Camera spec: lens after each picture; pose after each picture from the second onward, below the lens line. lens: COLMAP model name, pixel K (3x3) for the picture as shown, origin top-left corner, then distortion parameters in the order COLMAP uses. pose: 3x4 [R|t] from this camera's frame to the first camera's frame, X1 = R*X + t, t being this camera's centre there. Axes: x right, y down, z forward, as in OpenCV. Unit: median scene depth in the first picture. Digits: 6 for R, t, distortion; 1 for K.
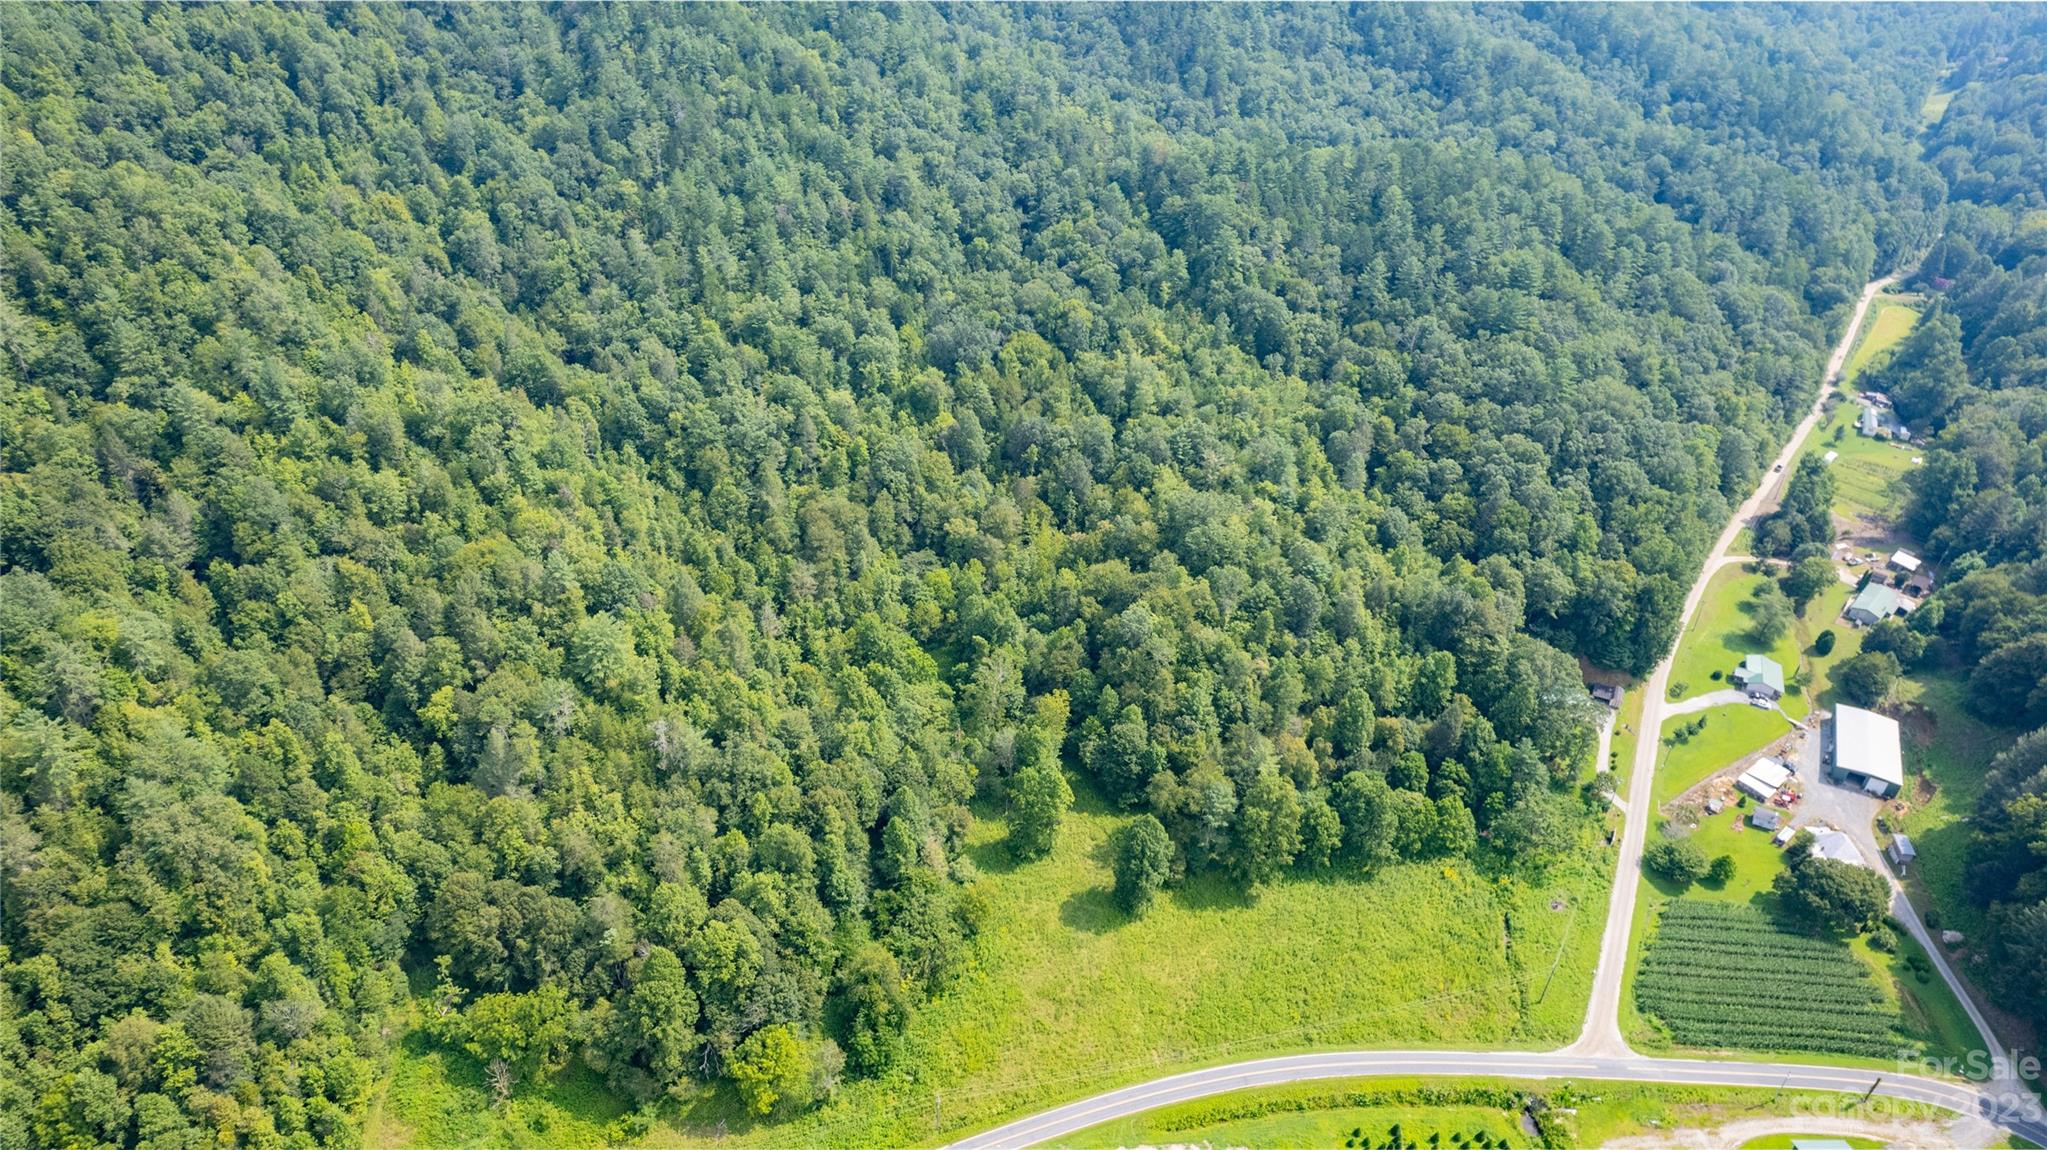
lens RADIAL K [[1329.1, 0, 1030.7], [0, 1329.1, 571.1], [0, 0, 1]] dist [-0.097438, 0.094273]
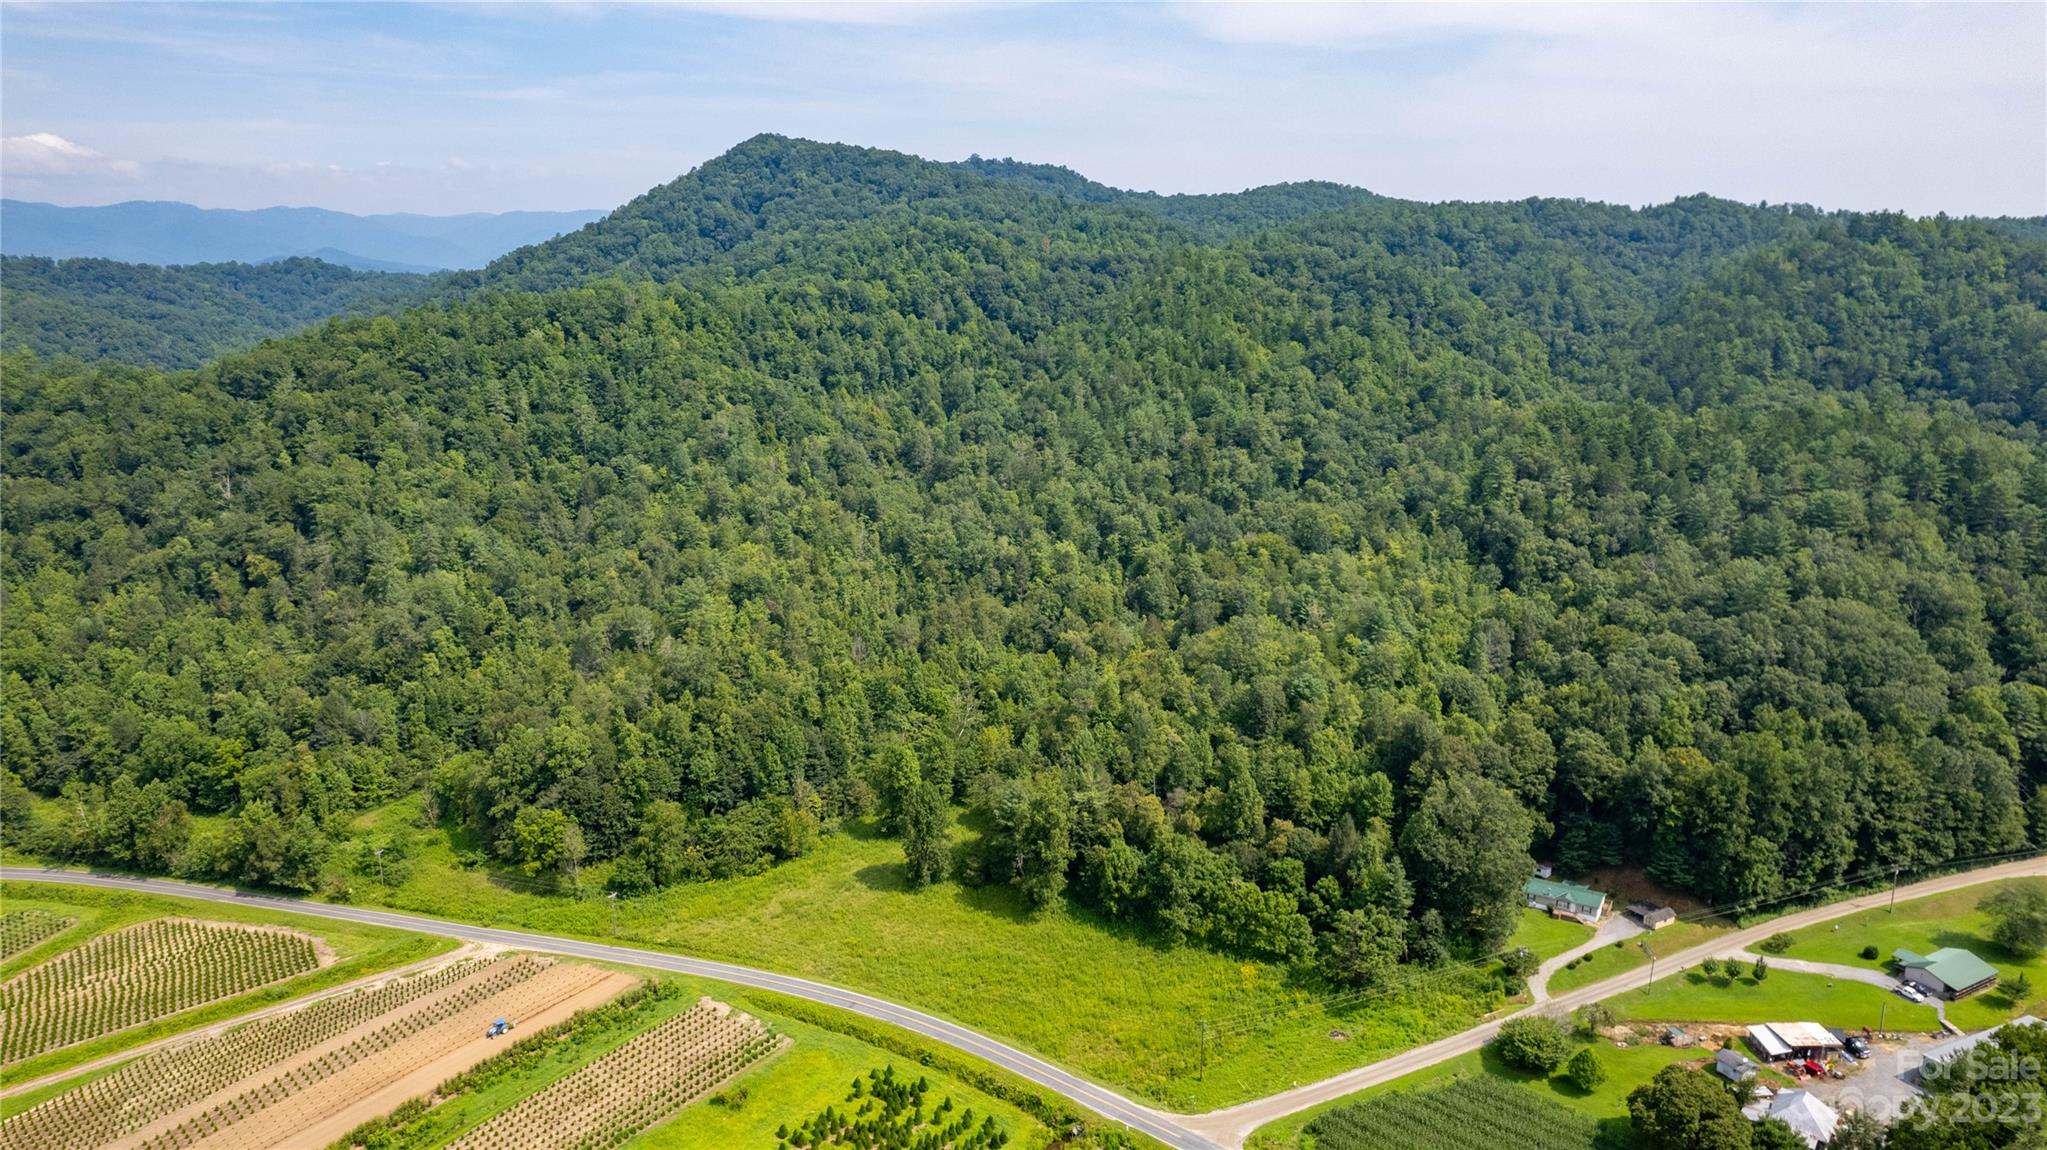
lens RADIAL K [[1320.7, 0, 1029.0], [0, 1320.7, 567.7], [0, 0, 1]] dist [-0.084328, 0.076459]
pose [[0.779331, 0.078819, -0.621635, 0.639594], [-0.297839, 0.919422, -0.256817, 0.221184], [0.551303, 0.385293, 0.740010, 0.155173]]
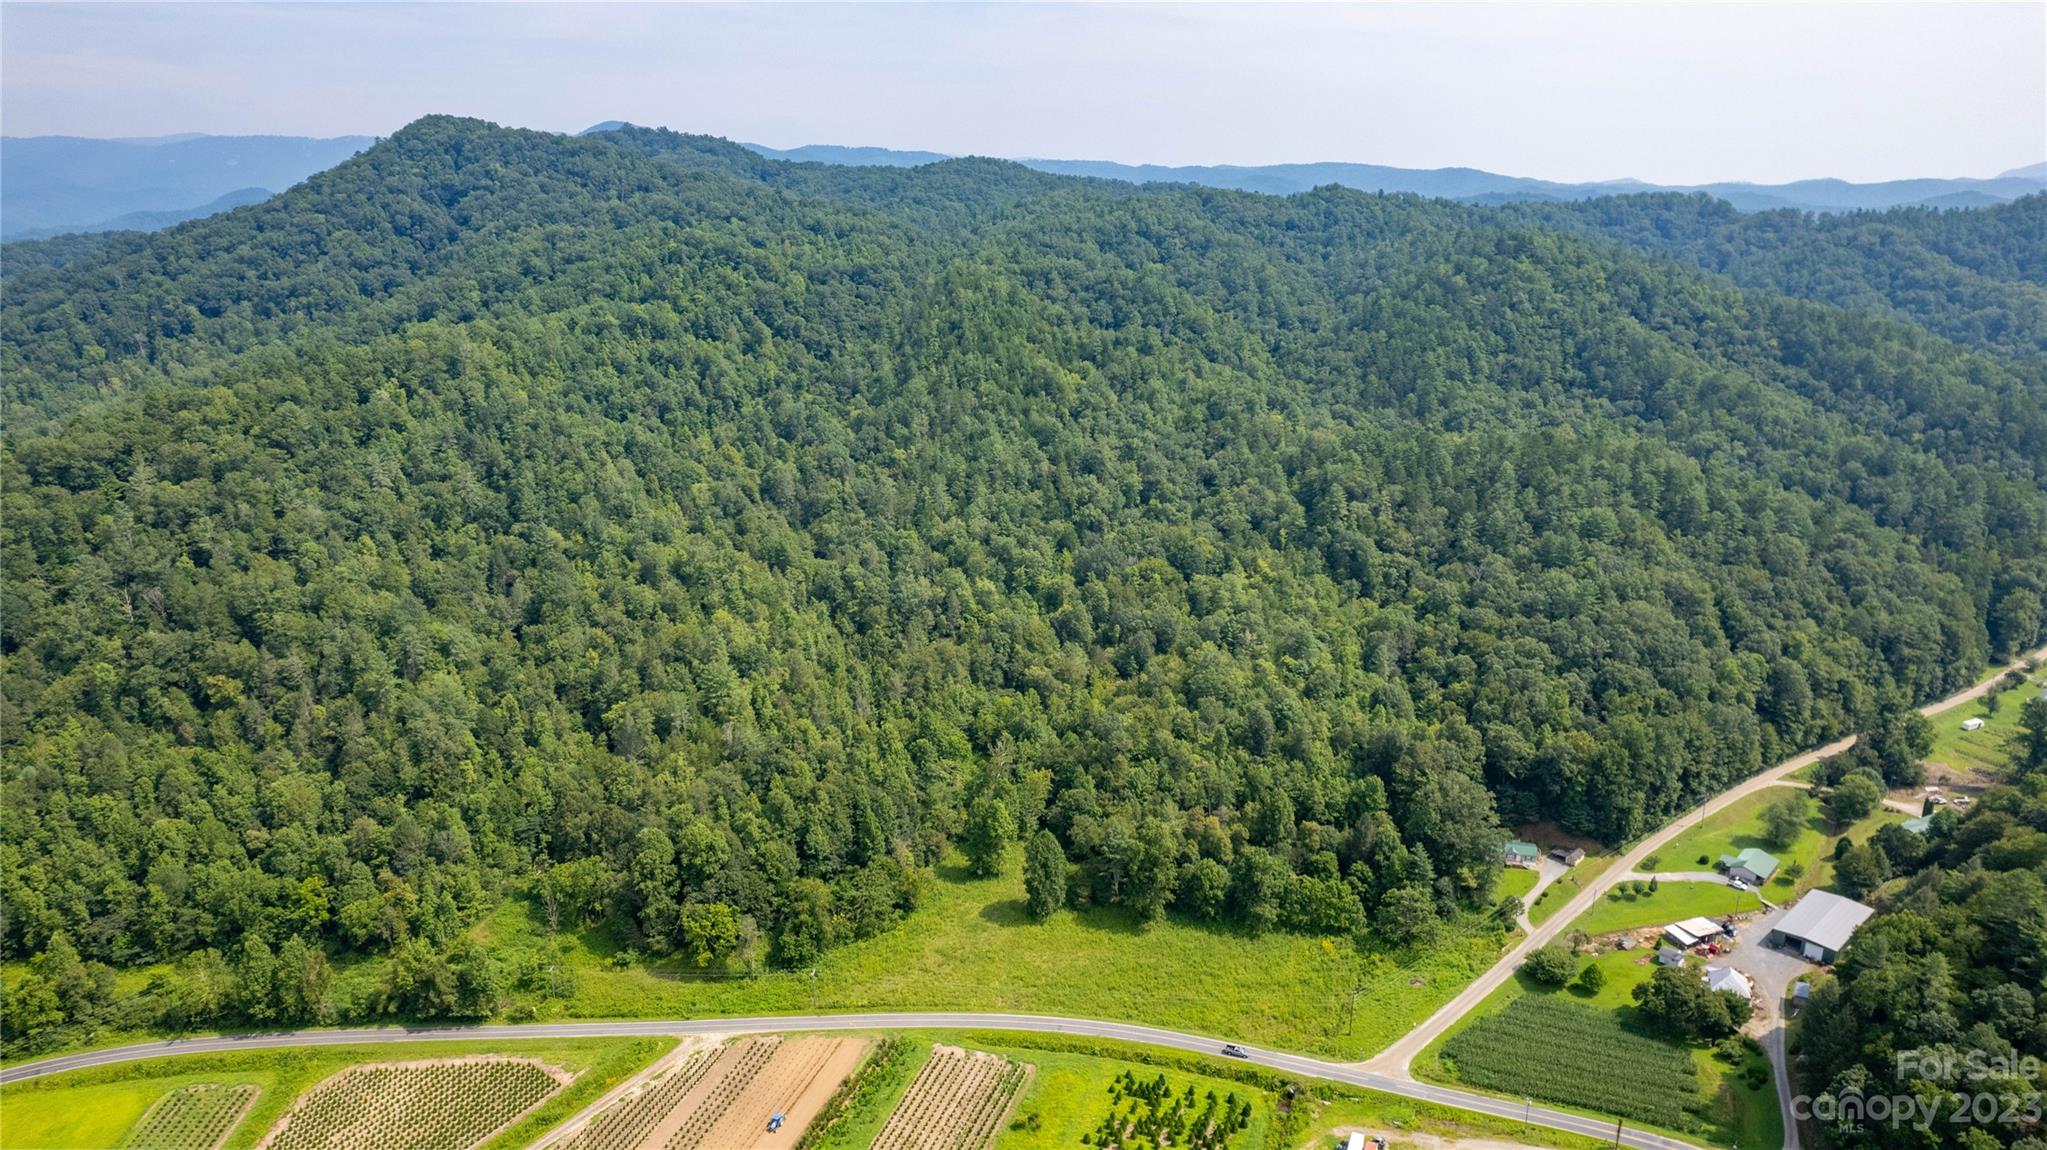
lens RADIAL K [[1320.7, 0, 1029.0], [0, 1320.7, 567.7], [0, 0, 1]] dist [-0.084328, 0.076459]
pose [[0.934835, 0.037866, -0.353059, 0.411687], [-0.143267, 0.949997, -0.277455, 0.239838], [0.324898, 0.309956, 0.893515, -0.179323]]
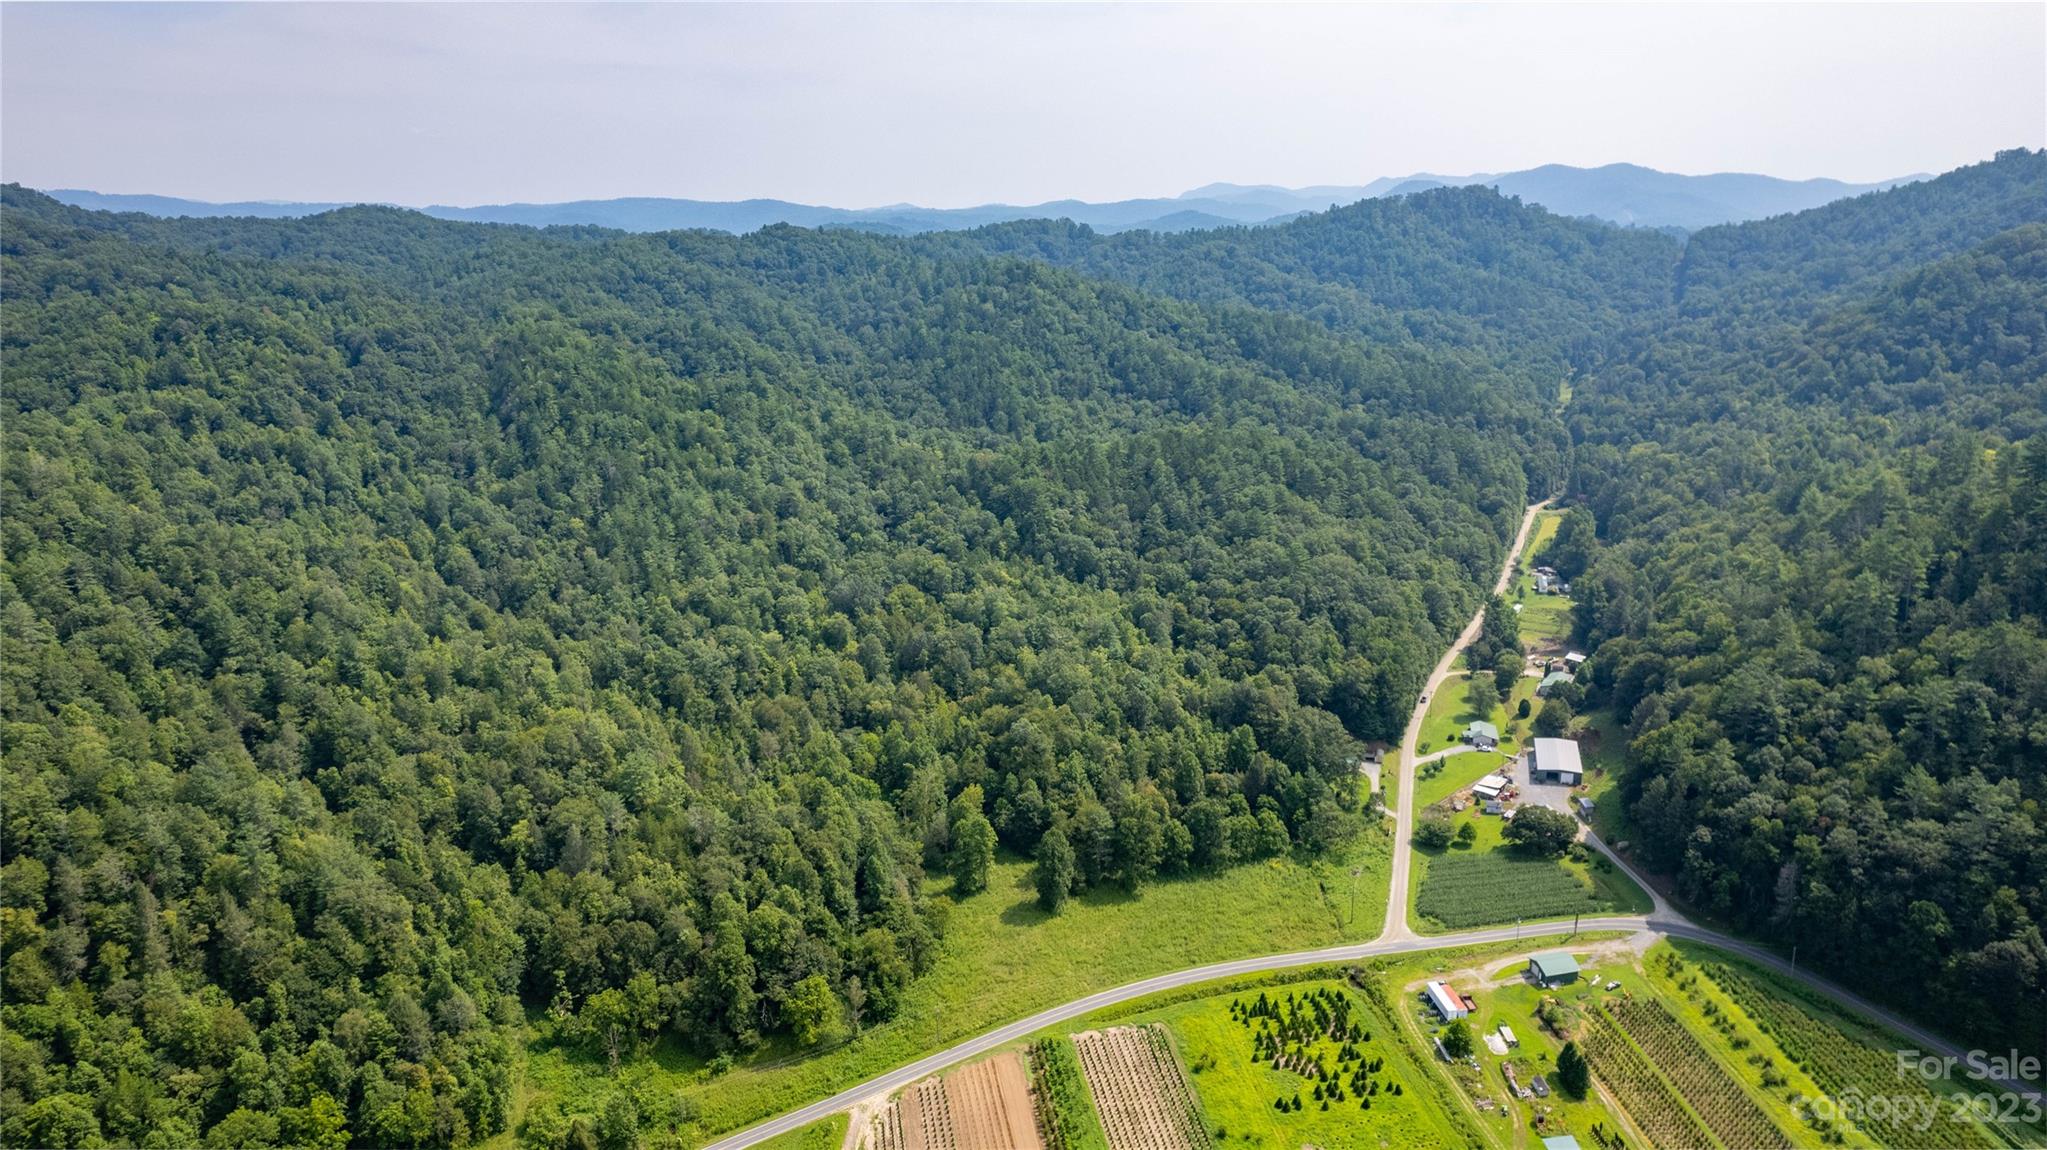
lens RADIAL K [[1320.7, 0, 1029.0], [0, 1320.7, 567.7], [0, 0, 1]] dist [-0.084328, 0.076459]
pose [[0.983013, -0.121060, 0.137949, -0.075224], [0.157477, 0.942379, -0.295166, 0.265686], [-0.094268, 0.311876, 0.945435, -0.321986]]
